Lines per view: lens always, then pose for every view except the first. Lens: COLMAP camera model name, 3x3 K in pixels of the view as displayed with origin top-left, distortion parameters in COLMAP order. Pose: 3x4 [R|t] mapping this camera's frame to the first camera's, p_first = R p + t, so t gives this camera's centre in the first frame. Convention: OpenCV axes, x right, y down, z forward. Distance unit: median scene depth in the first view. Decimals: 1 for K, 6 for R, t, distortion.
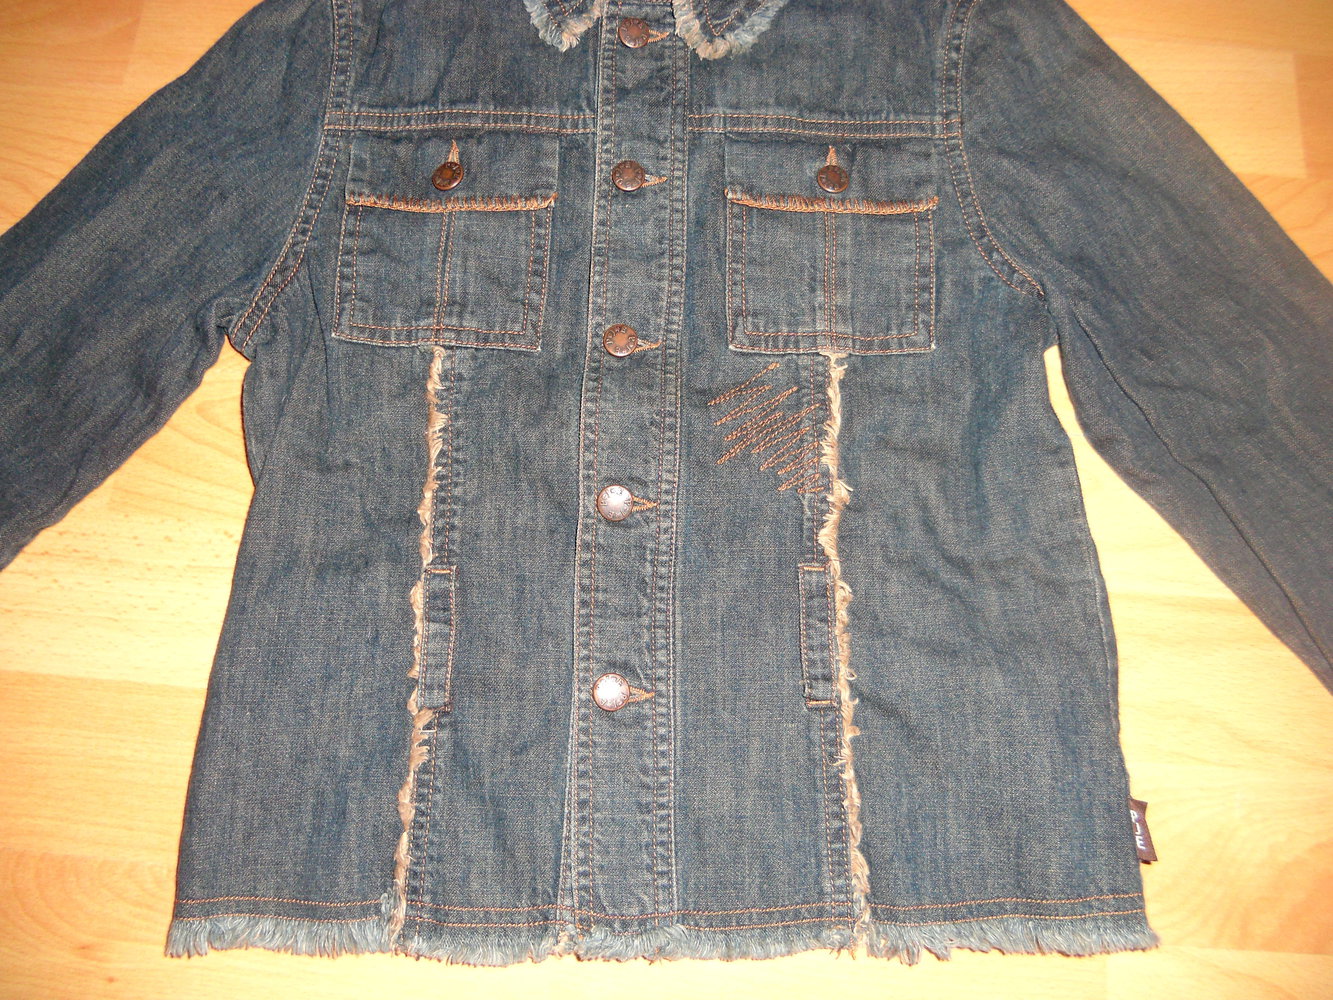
lens RADIAL K [[1040.1, 0, 684.1], [0, 1040.1, 498.3], [0, 0, 1]] dist [-0.064065, 0.000746]
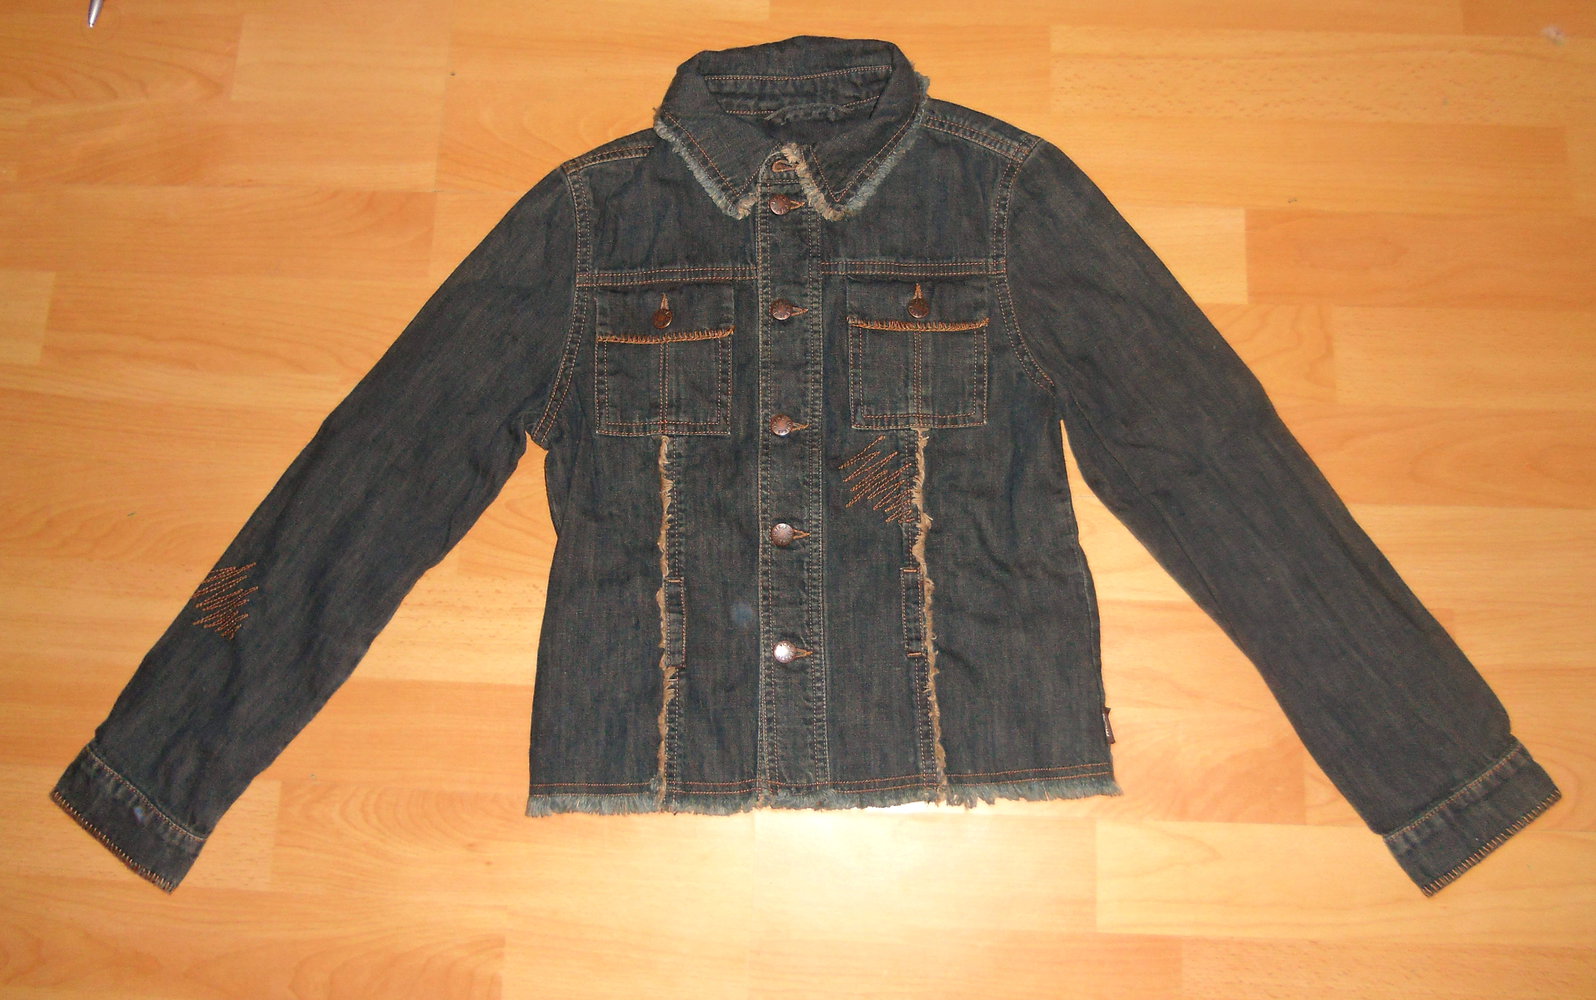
lens RADIAL K [[1233.9, 0, 801.8], [0, 1233.9, 504.9], [0, 0, 1]] dist [-0.000456, 0.000421]
pose [[0.998557, -0.037296, -0.038636, 0.037017], [0.038890, 0.998387, 0.041368, -0.114776], [0.037031, -0.042811, 0.998397, -0.865301]]
